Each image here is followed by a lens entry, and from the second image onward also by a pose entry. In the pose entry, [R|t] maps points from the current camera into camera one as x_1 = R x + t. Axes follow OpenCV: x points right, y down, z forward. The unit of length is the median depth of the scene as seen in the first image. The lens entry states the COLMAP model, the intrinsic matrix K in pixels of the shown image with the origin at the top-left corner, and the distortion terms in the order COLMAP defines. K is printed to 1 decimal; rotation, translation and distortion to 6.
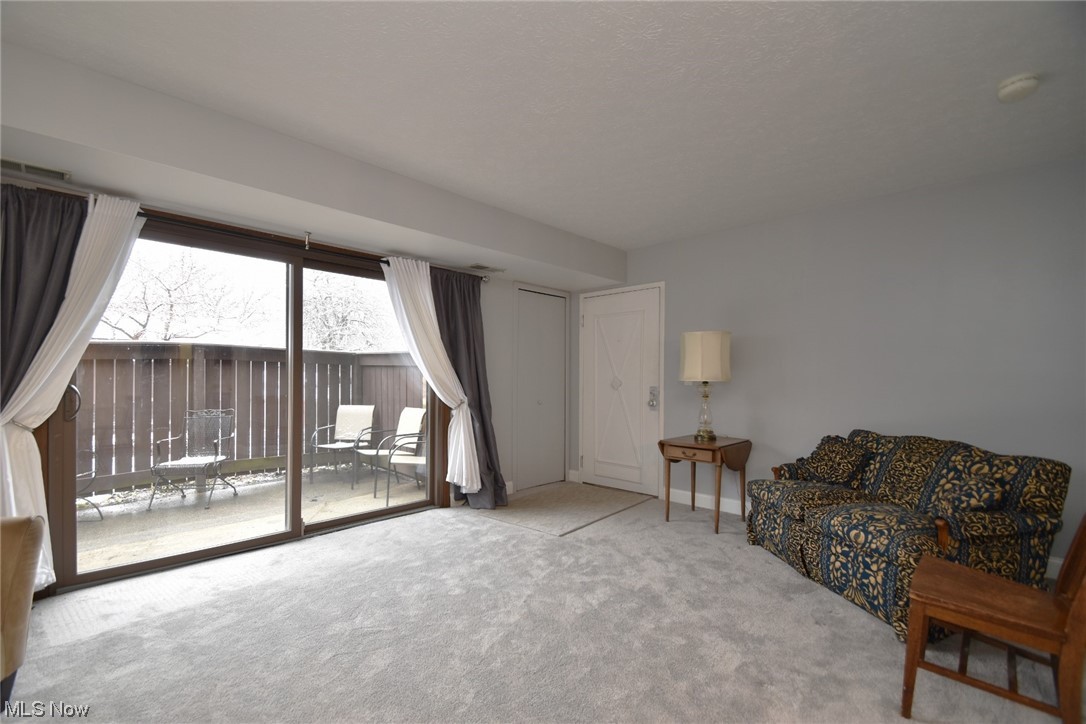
lens RADIAL K [[484.2, 0, 542.5], [0, 484.2, 379.9], [0, 0, 1]] dist [-0.014459, -0.000083]
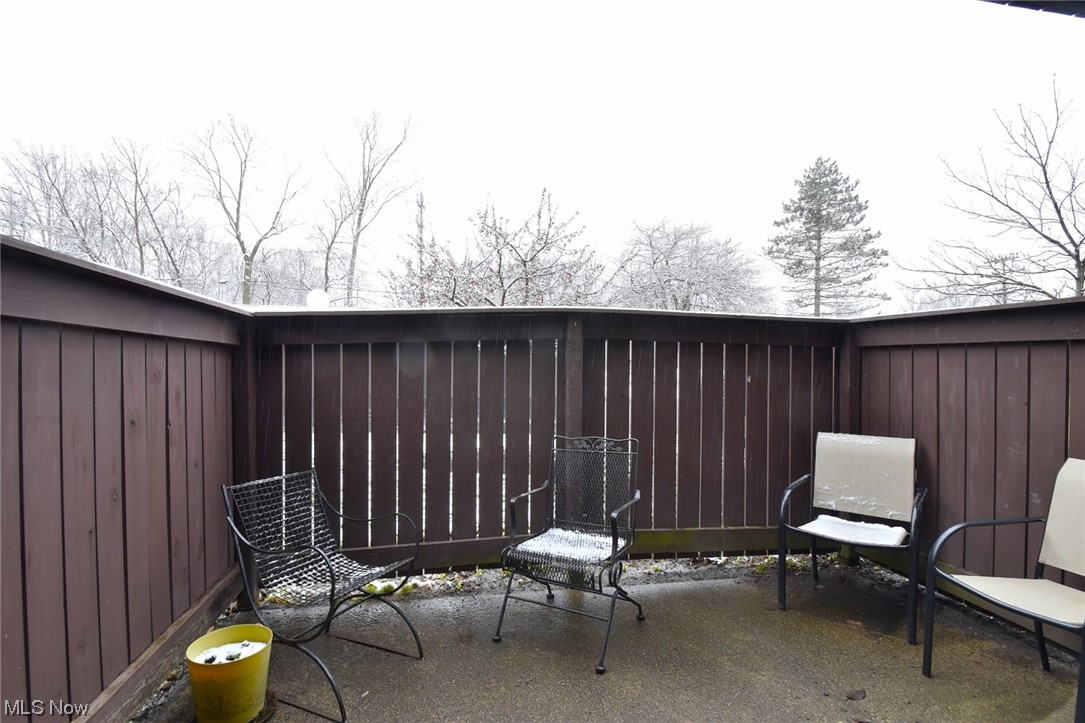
lens RADIAL K [[474.8, 0, 536.8], [0, 474.8, 381.9], [0, 0, 1]] dist [0.000898, -0.014034]
pose [[0.807840, 0.010627, -0.589306, -0.377993], [-0.002409, 0.999889, 0.014728, -0.002775], [0.589397, -0.010478, 0.807776, 0.477001]]
